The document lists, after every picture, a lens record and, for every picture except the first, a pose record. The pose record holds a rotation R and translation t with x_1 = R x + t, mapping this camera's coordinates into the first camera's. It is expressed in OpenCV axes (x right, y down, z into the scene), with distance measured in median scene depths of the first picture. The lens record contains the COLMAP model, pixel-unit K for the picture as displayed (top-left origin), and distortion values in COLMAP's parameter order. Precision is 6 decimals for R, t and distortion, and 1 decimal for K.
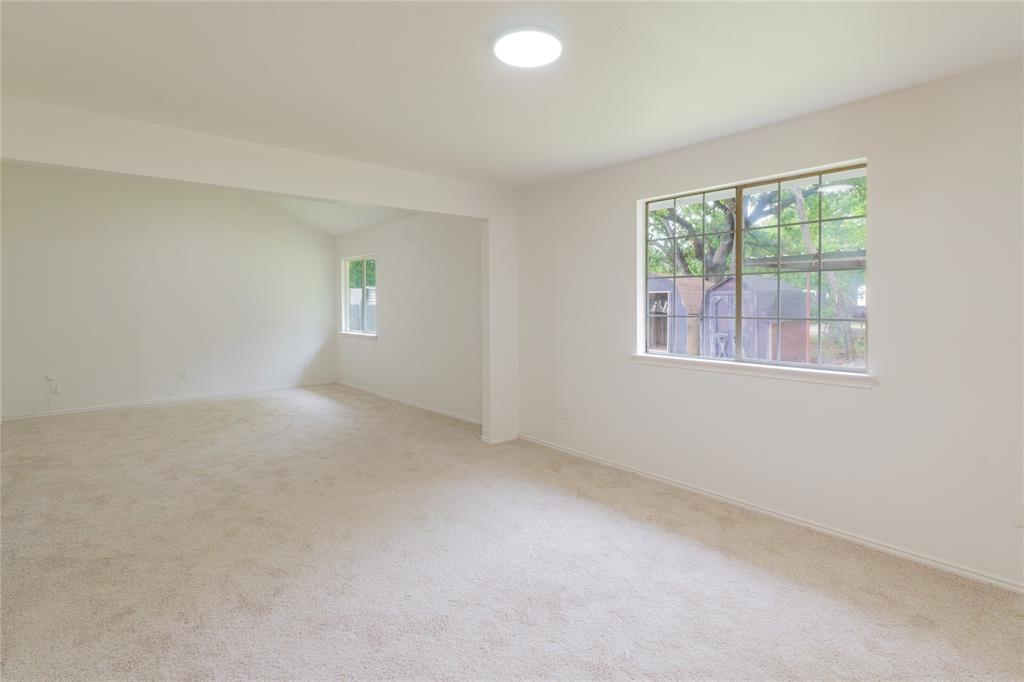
lens RADIAL K [[496.8, 0, 514.6], [0, 496.8, 310.5], [0, 0, 1]] dist [0.002792, -0.000506]
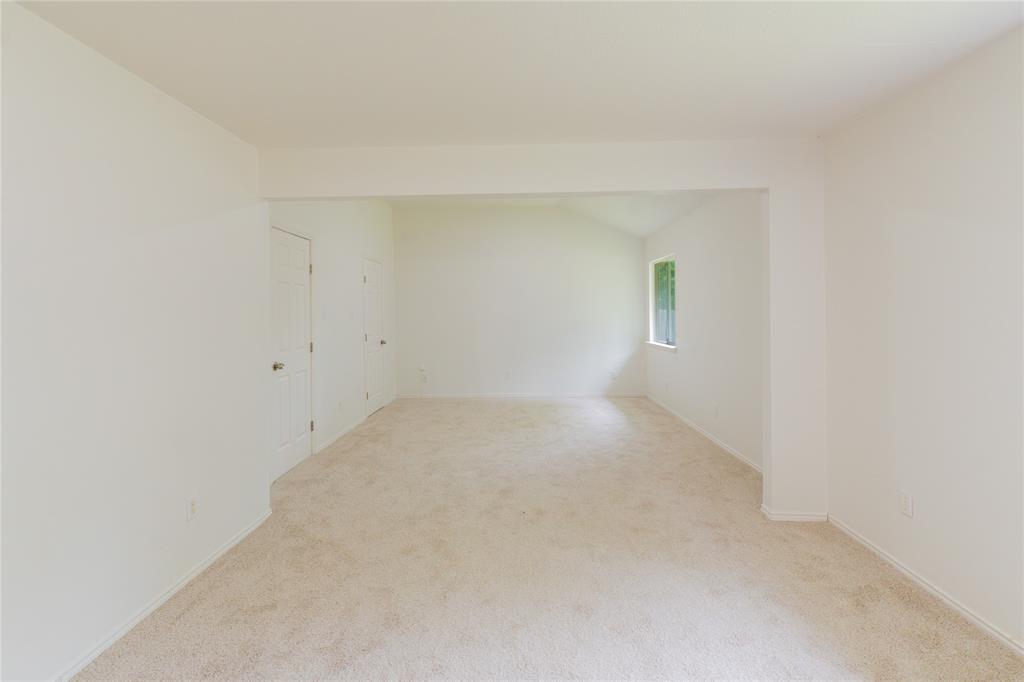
lens RADIAL K [[496.8, 0, 514.6], [0, 496.8, 310.5], [0, 0, 1]] dist [0.002792, -0.000506]
pose [[0.741044, -0.001915, -0.671454, 0.156969], [-0.006421, 0.999930, -0.009938, -0.006686], [0.671426, 0.011676, 0.740979, 0.281093]]
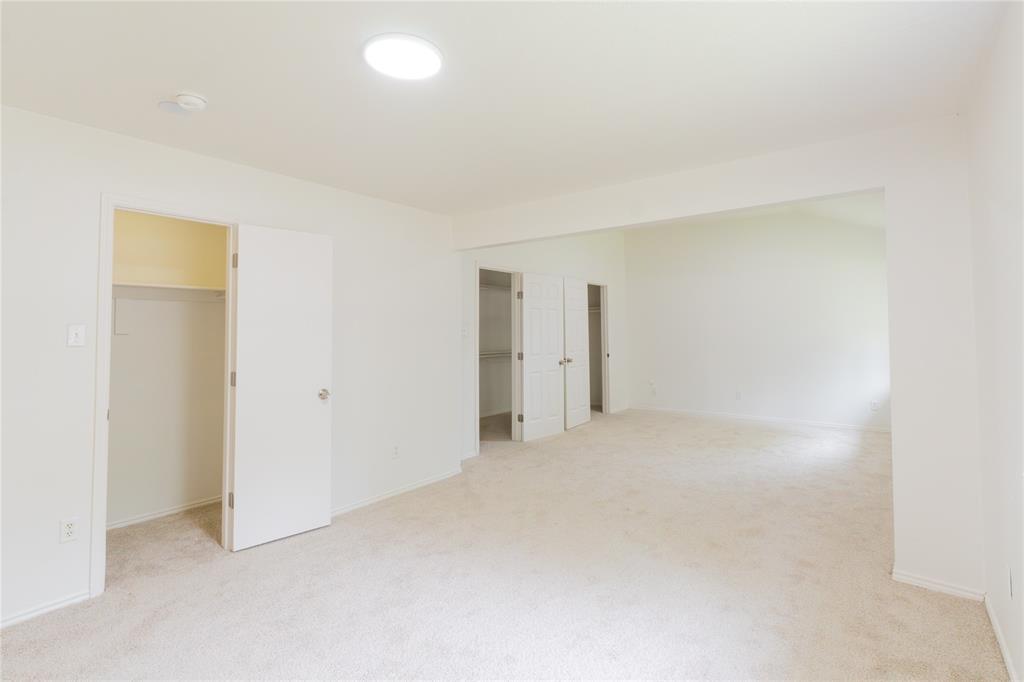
lens RADIAL K [[496.8, 0, 514.6], [0, 496.8, 310.5], [0, 0, 1]] dist [0.002792, -0.000506]
pose [[0.202723, -0.032566, -0.978694, 0.458341], [-0.011690, 0.999295, -0.035673, -0.012209], [0.979166, 0.018672, 0.202199, 0.489469]]
